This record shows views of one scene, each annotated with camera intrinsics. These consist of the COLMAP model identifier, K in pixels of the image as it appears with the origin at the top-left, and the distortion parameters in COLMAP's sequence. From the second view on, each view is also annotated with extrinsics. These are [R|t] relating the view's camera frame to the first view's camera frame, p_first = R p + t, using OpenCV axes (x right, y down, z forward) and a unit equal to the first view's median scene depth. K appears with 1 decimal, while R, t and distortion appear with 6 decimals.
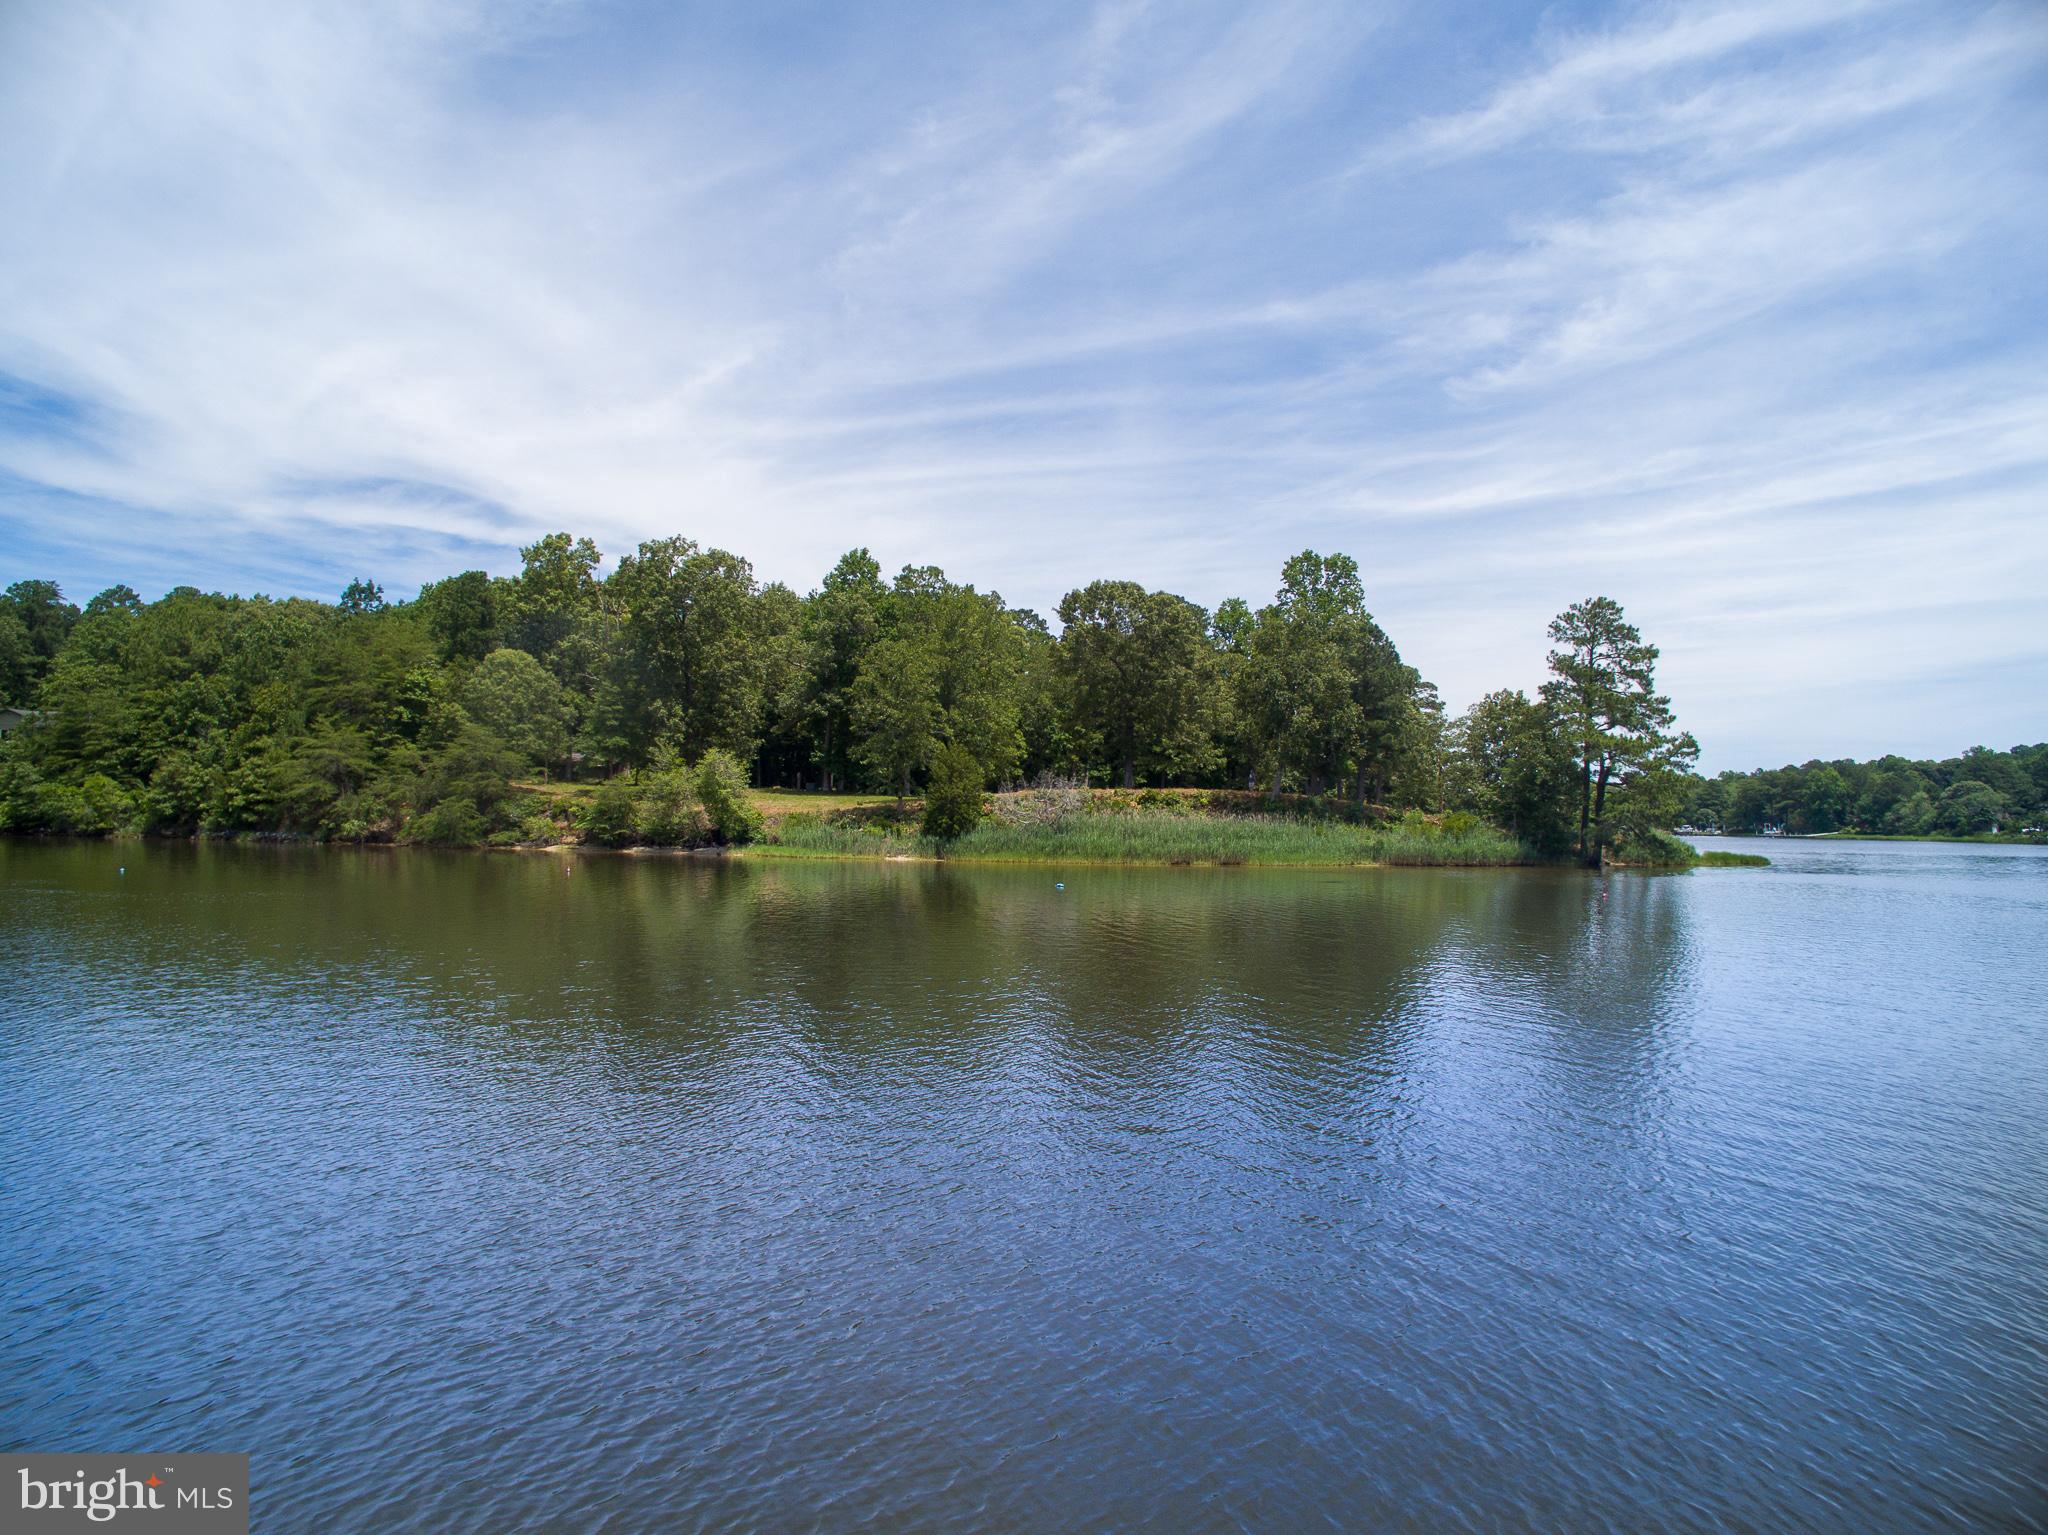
lens RADIAL K [[1258.3, 0, 999.6], [0, 1258.3, 806.2], [0, 0, 1]] dist [-0.108373, 0.092541]
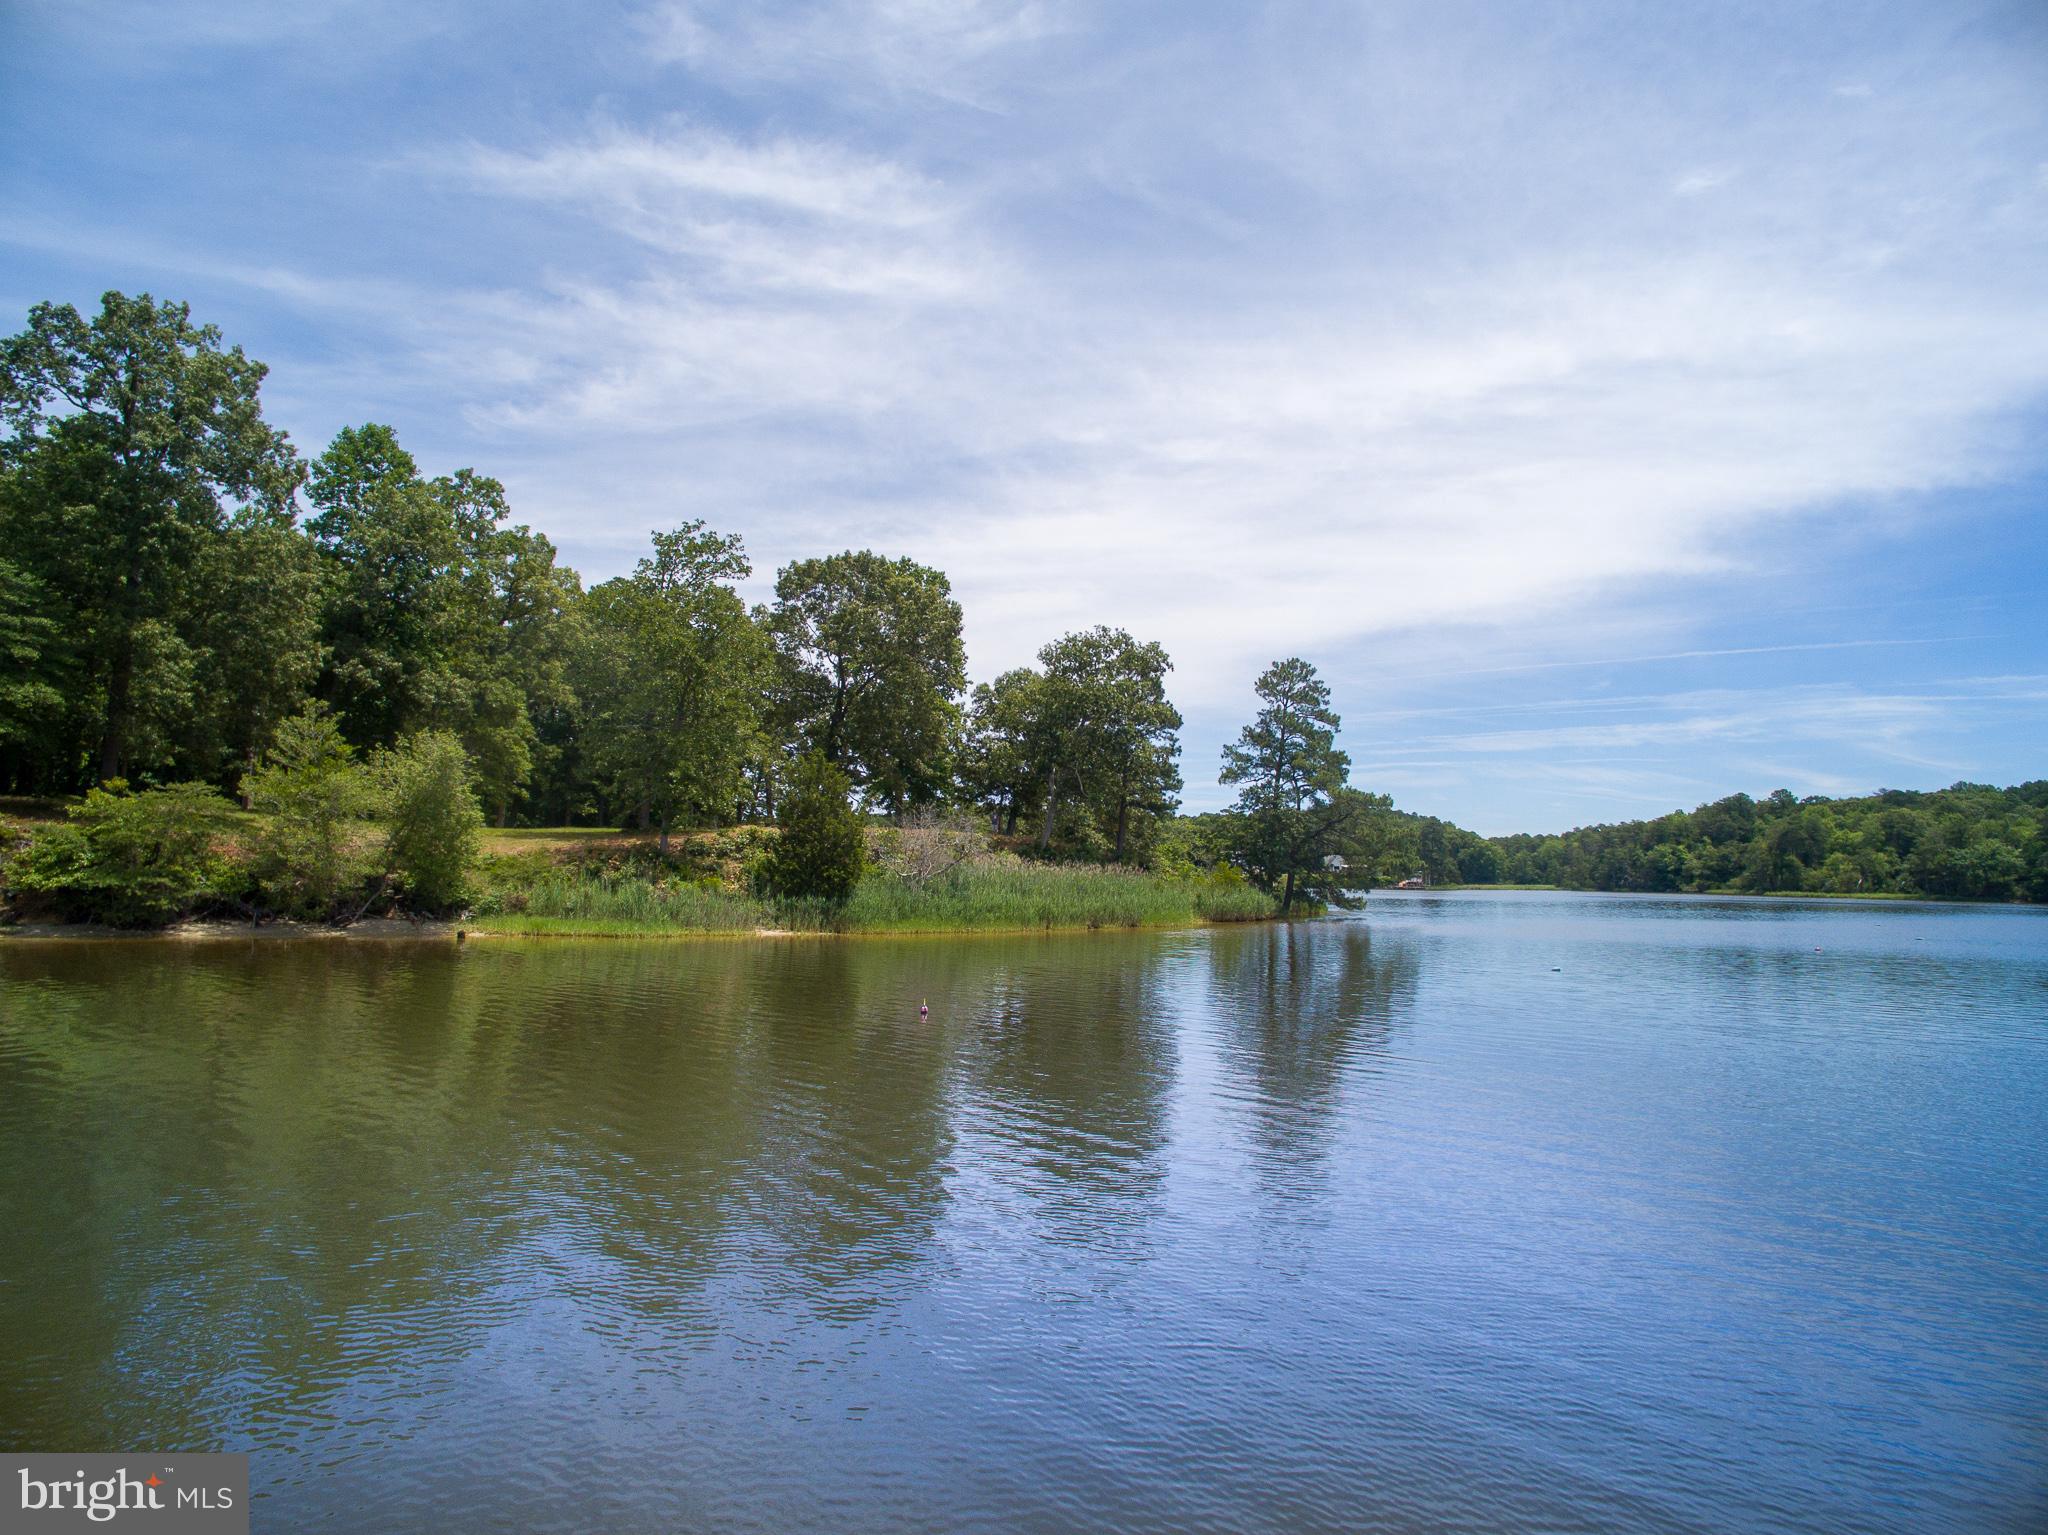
lens RADIAL K [[1217.4, 0, 1016.4], [0, 1217.4, 784.6], [0, 0, 1]] dist [-0.118112, 0.086646]
pose [[0.673296, 0.052034, 0.737540, -0.357095], [-0.021430, 0.998475, -0.050880, -0.003371], [-0.739063, 0.018452, 0.673384, 0.411815]]
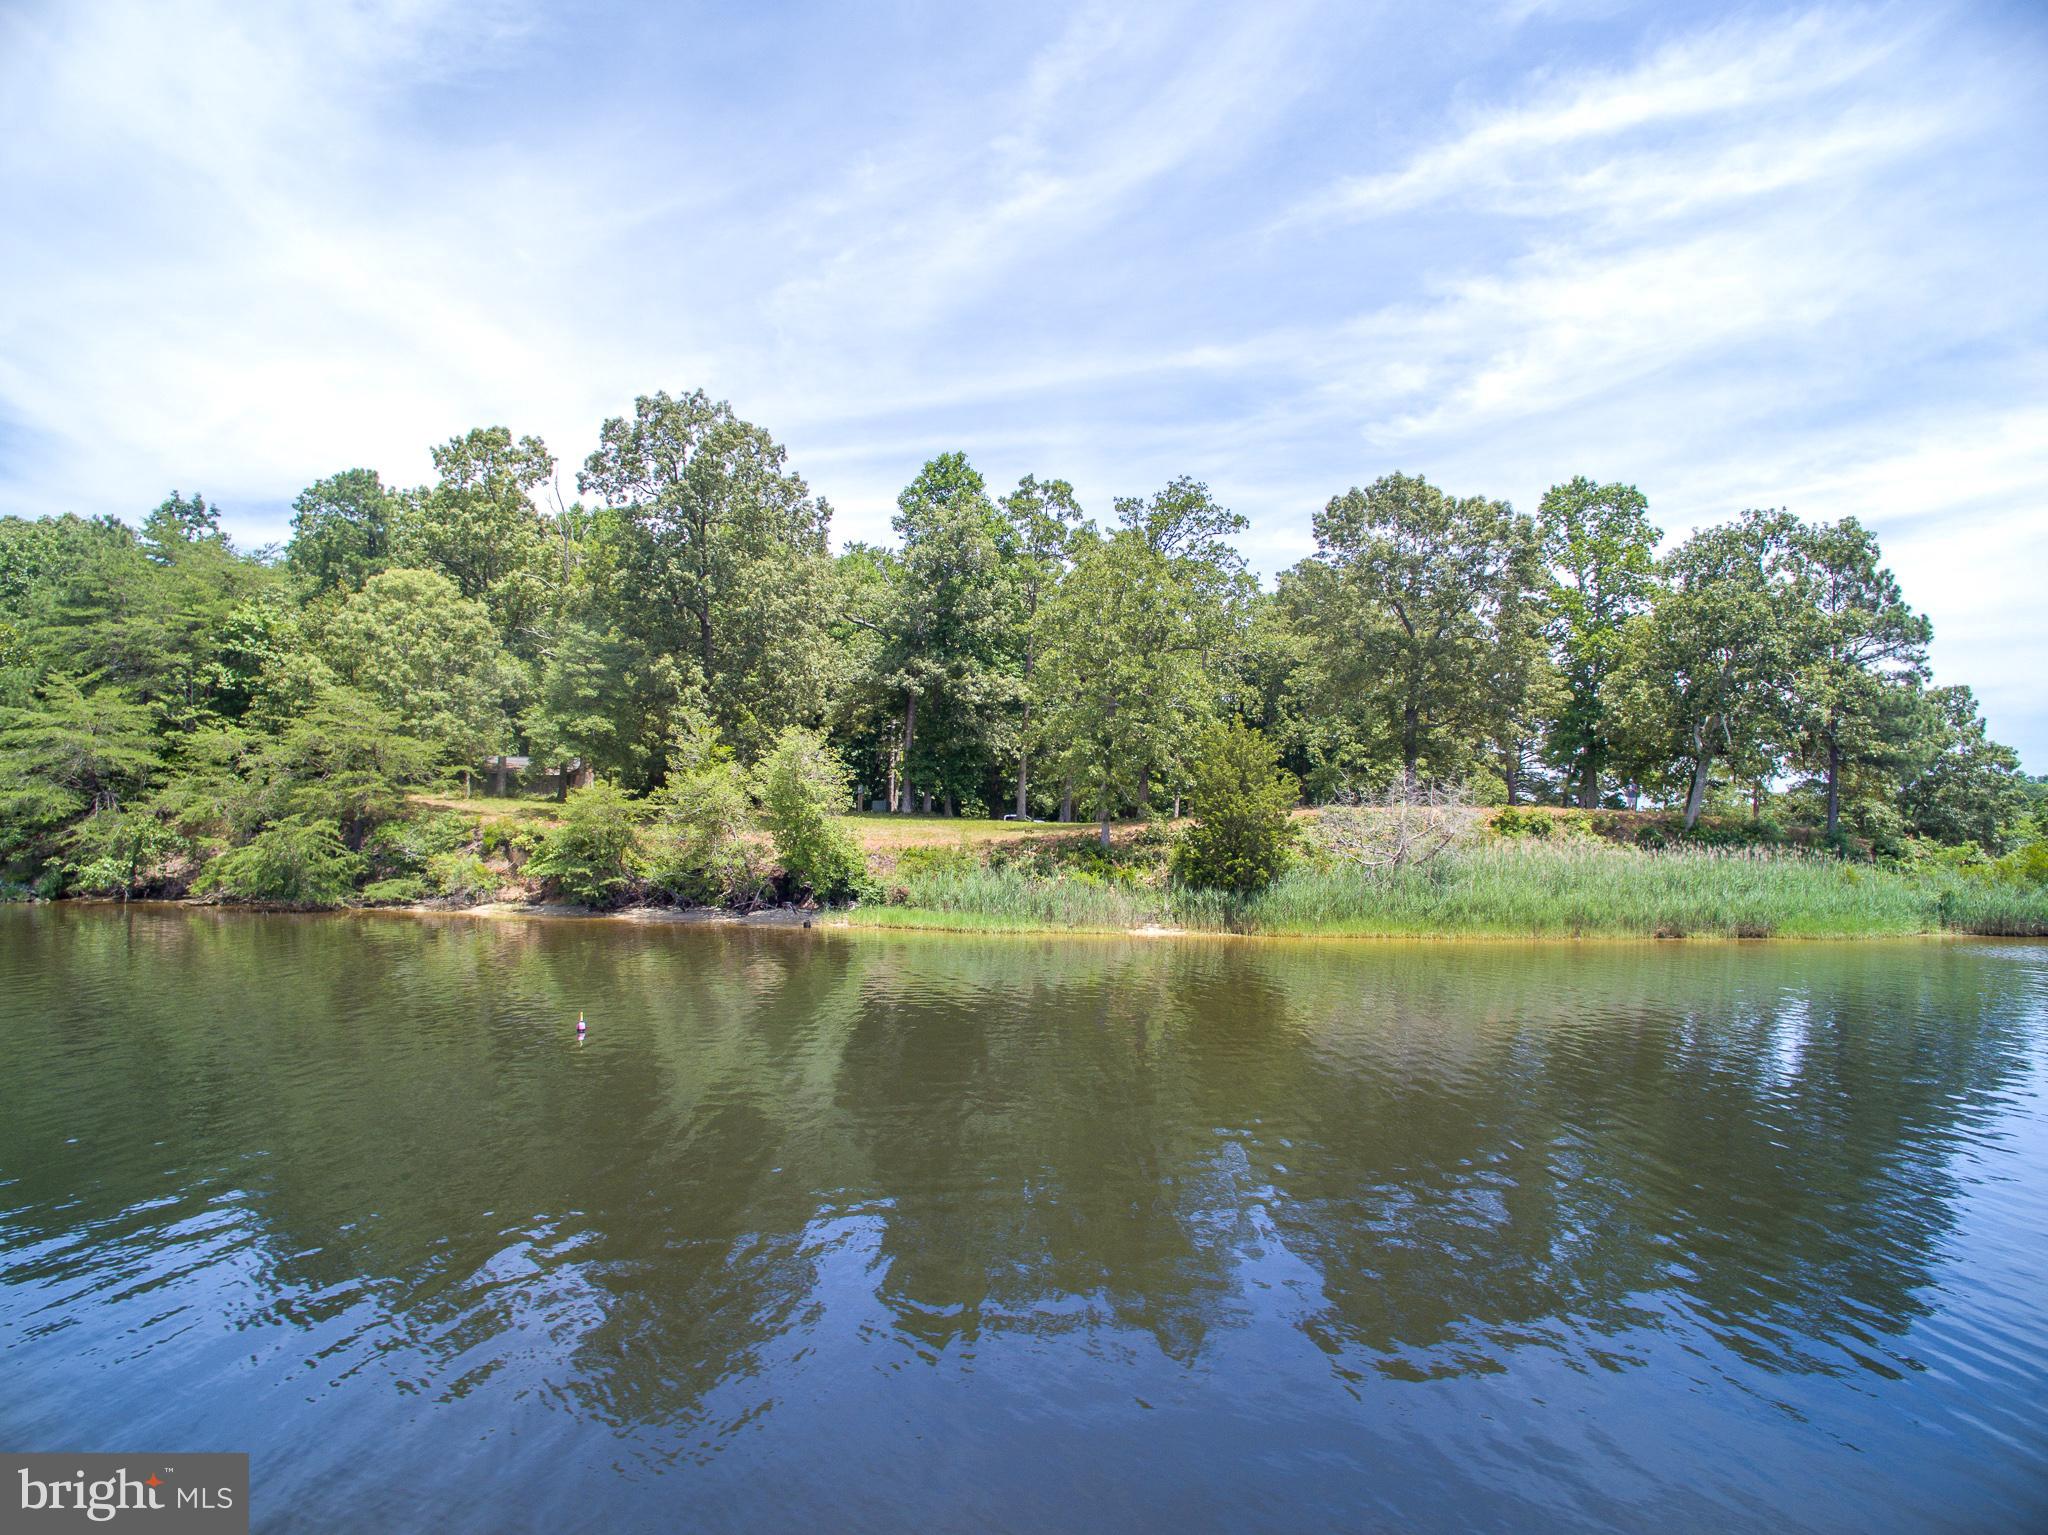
lens RADIAL K [[1217.4, 0, 1016.4], [0, 1217.4, 784.6], [0, 0, 1]] dist [-0.118112, 0.086646]
pose [[0.996783, 0.003293, 0.080081, -0.145056], [0.000137, 0.999084, -0.042784, 0.000653], [-0.080149, 0.042657, 0.995870, 0.397657]]
